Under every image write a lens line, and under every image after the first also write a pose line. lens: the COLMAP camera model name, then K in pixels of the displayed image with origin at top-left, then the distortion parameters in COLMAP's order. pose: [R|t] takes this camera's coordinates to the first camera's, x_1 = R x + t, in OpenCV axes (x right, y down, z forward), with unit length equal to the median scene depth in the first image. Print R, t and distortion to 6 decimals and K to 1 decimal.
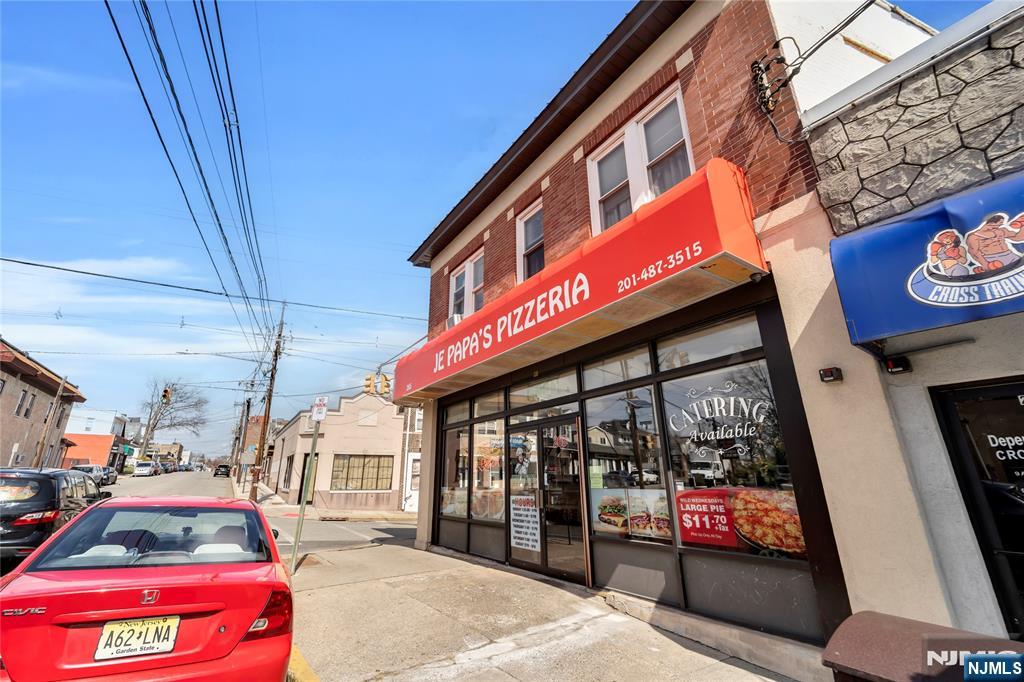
lens RADIAL K [[427.9, 0, 508.4], [0, 427.9, 336.3], [0, 0, 1]] dist [-0.000479, 0.000101]
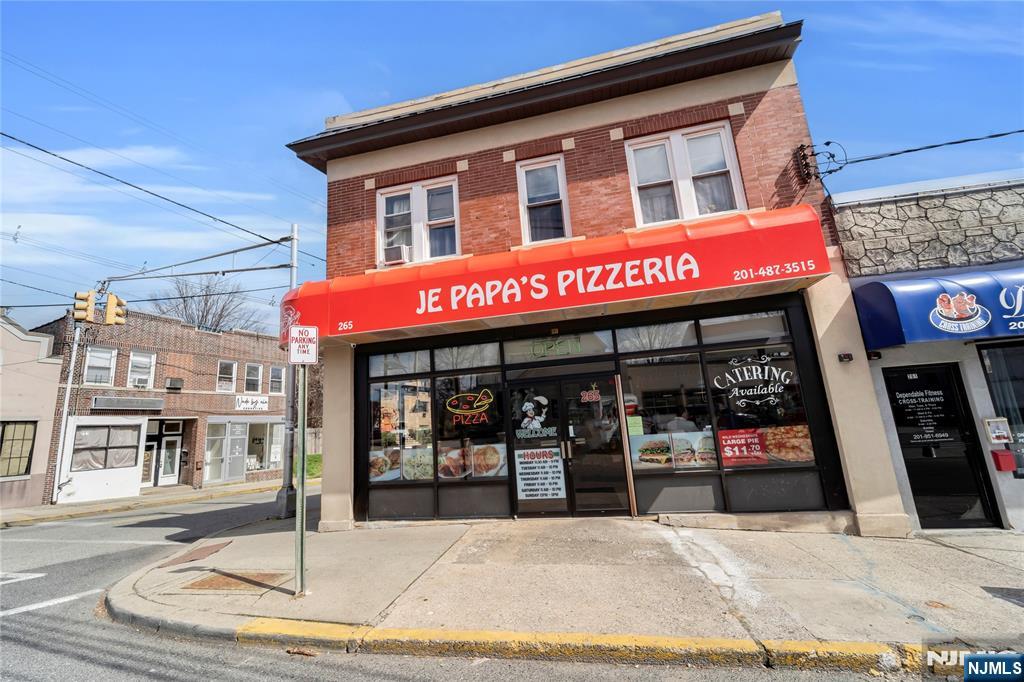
lens RADIAL K [[427.9, 0, 503.2], [0, 427.9, 337.6], [0, 0, 1]] dist [-0.000479, 0.000101]
pose [[0.723062, 0.102278, 0.683169, -0.885566], [-0.164814, 0.985960, 0.026830, 0.118333], [-0.670833, -0.131995, 0.729767, 0.418132]]
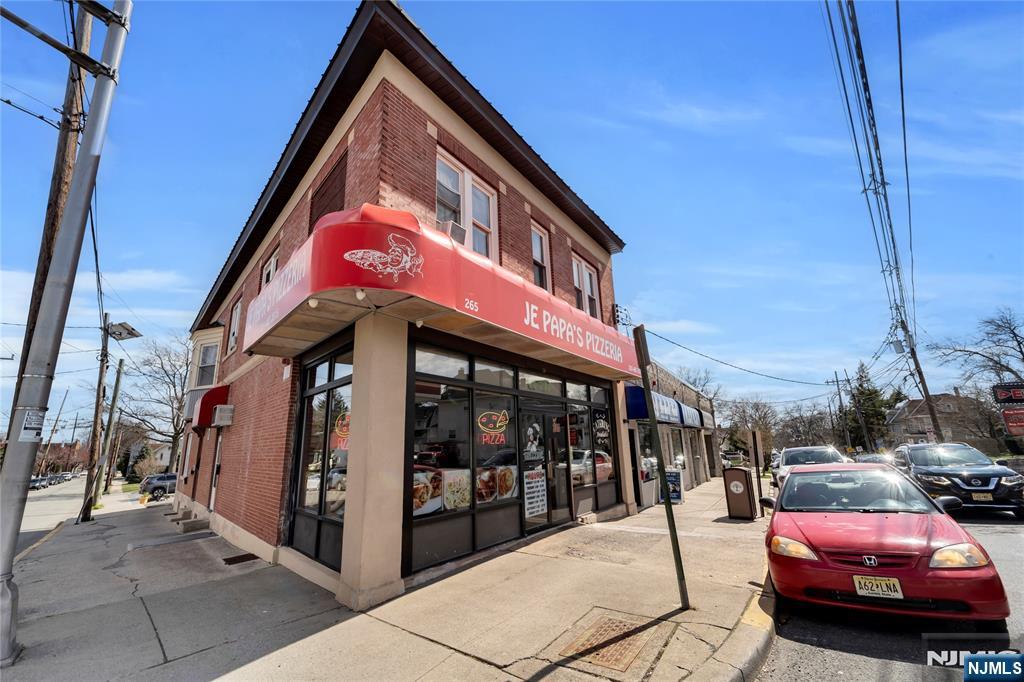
lens RADIAL K [[427.9, 0, 520.2], [0, 427.9, 343.3], [0, 0, 1]] dist [-0.000479, 0.000101]
pose [[-0.381235, 0.247735, 0.890667, -1.250790], [-0.259576, 0.895985, -0.360321, 0.586044], [-0.887288, -0.368563, -0.277275, 1.761713]]
